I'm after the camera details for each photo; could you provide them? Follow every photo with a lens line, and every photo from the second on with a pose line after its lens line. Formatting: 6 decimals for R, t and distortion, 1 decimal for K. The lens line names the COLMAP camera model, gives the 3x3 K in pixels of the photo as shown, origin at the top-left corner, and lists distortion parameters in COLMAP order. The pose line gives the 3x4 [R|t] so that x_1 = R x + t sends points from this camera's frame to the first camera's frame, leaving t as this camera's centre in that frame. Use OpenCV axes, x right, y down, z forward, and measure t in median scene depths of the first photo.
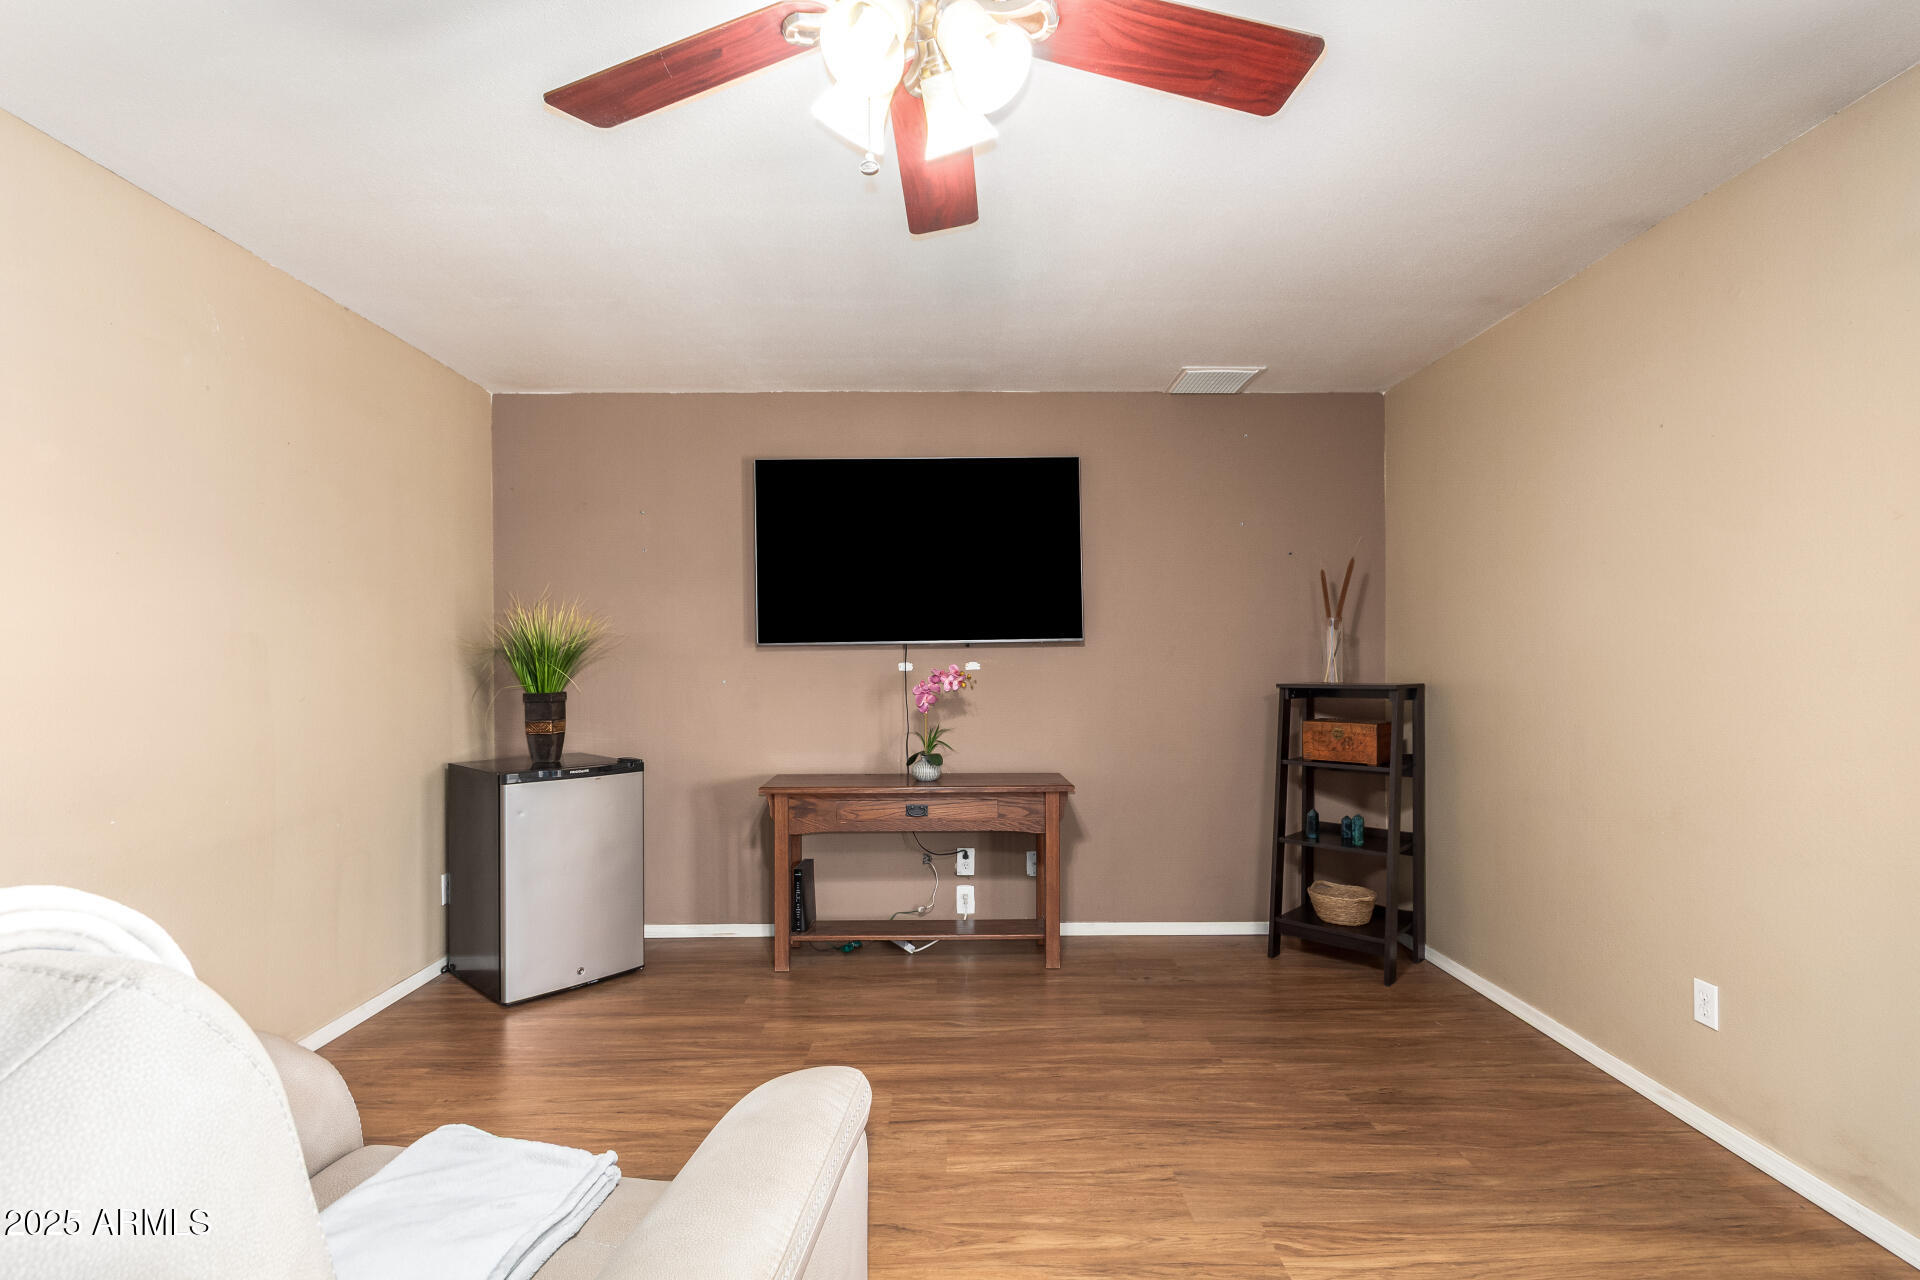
lens RADIAL K [[892.2, 0, 969.8], [0, 892.2, 653.7], [0, 0, 1]] dist [0.003003, 0.003041]
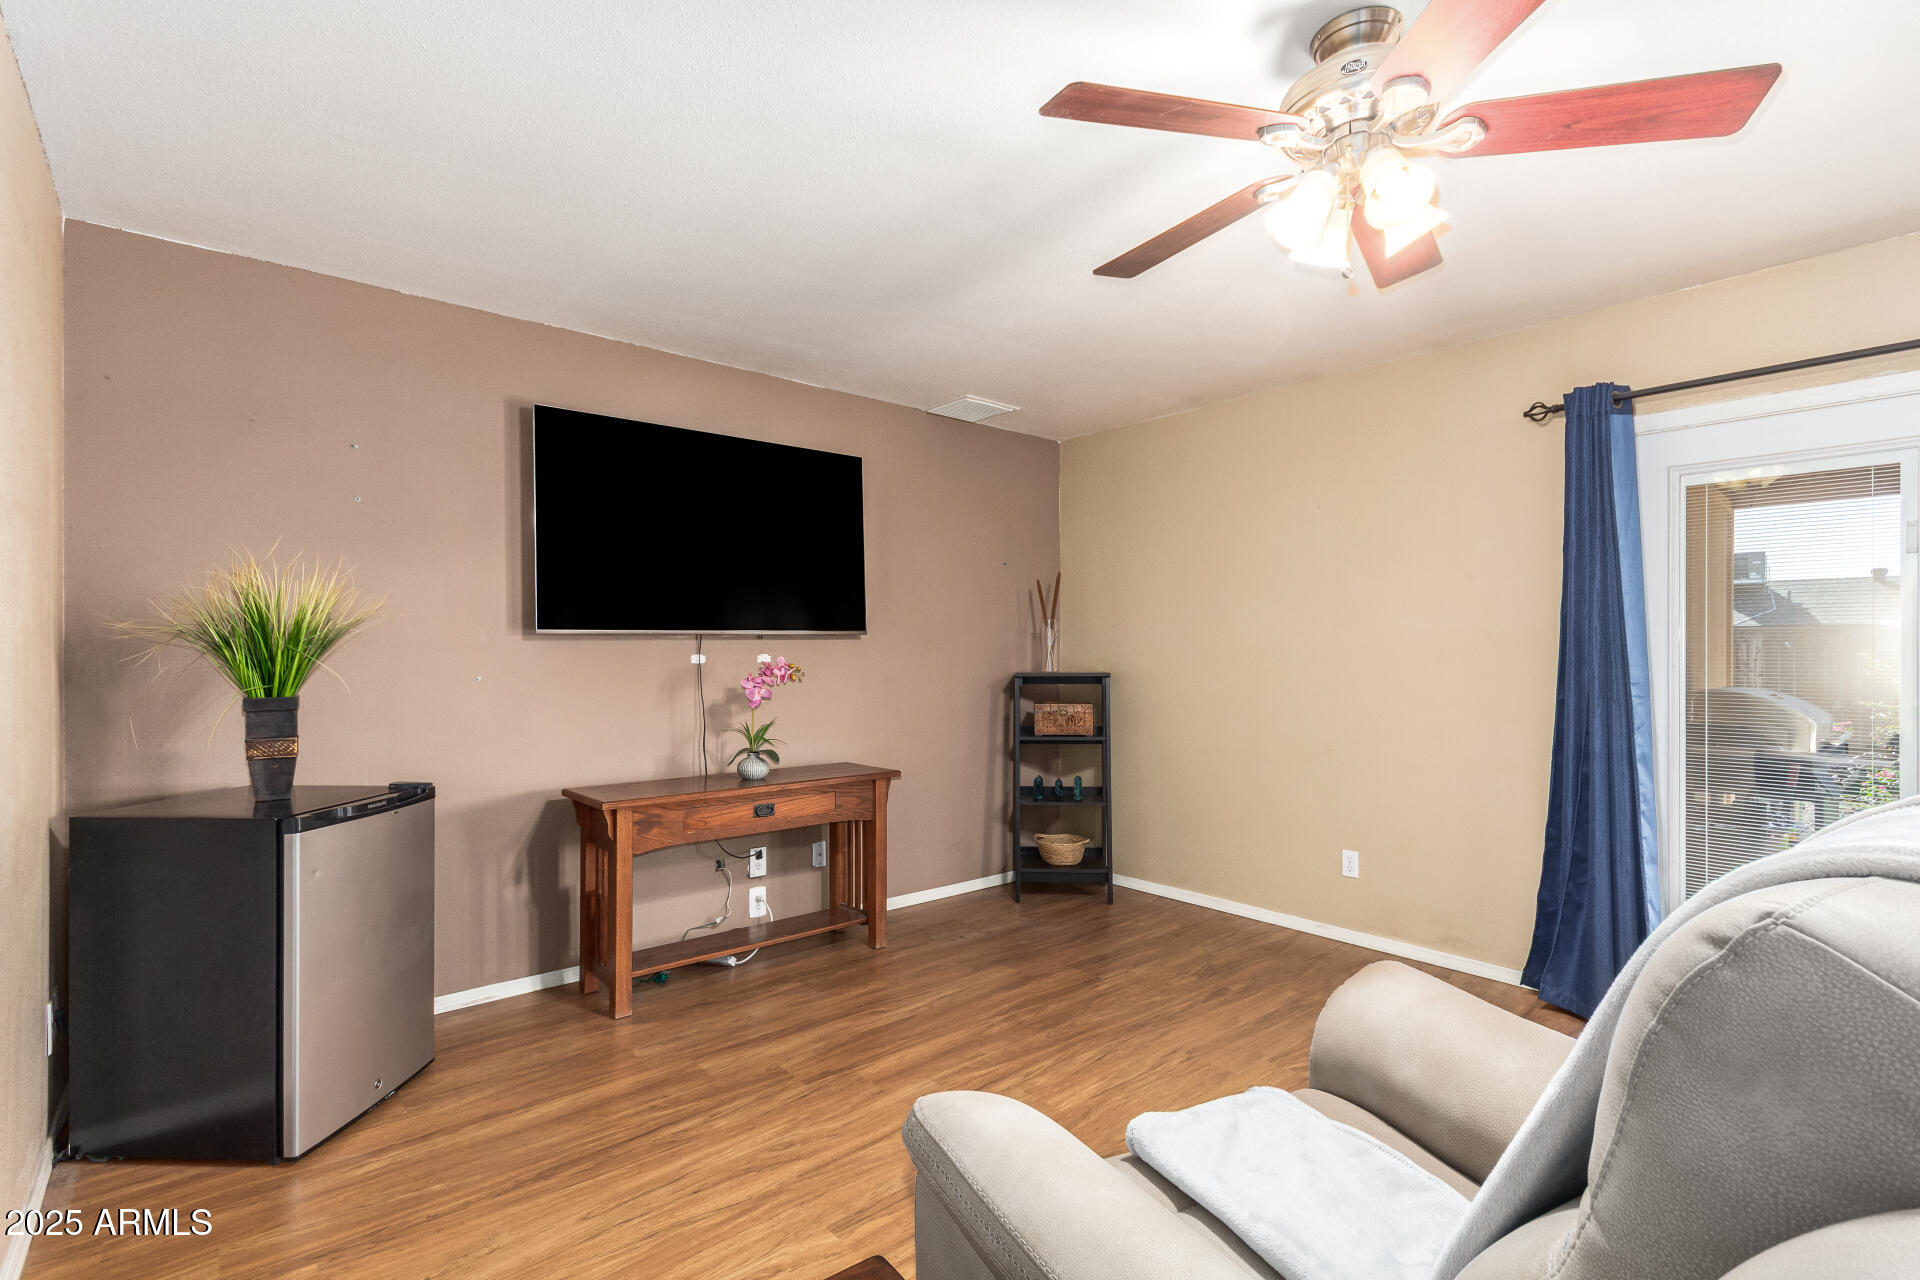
lens RADIAL K [[892.2, 0, 977.1], [0, 892.2, 640.4], [0, 0, 1]] dist [0.003003, 0.003041]
pose [[0.762530, 0.012273, 0.646836, -0.498392], [-0.007994, 0.999922, -0.009548, 0.002220], [-0.646903, 0.002110, 0.762569, 0.129310]]
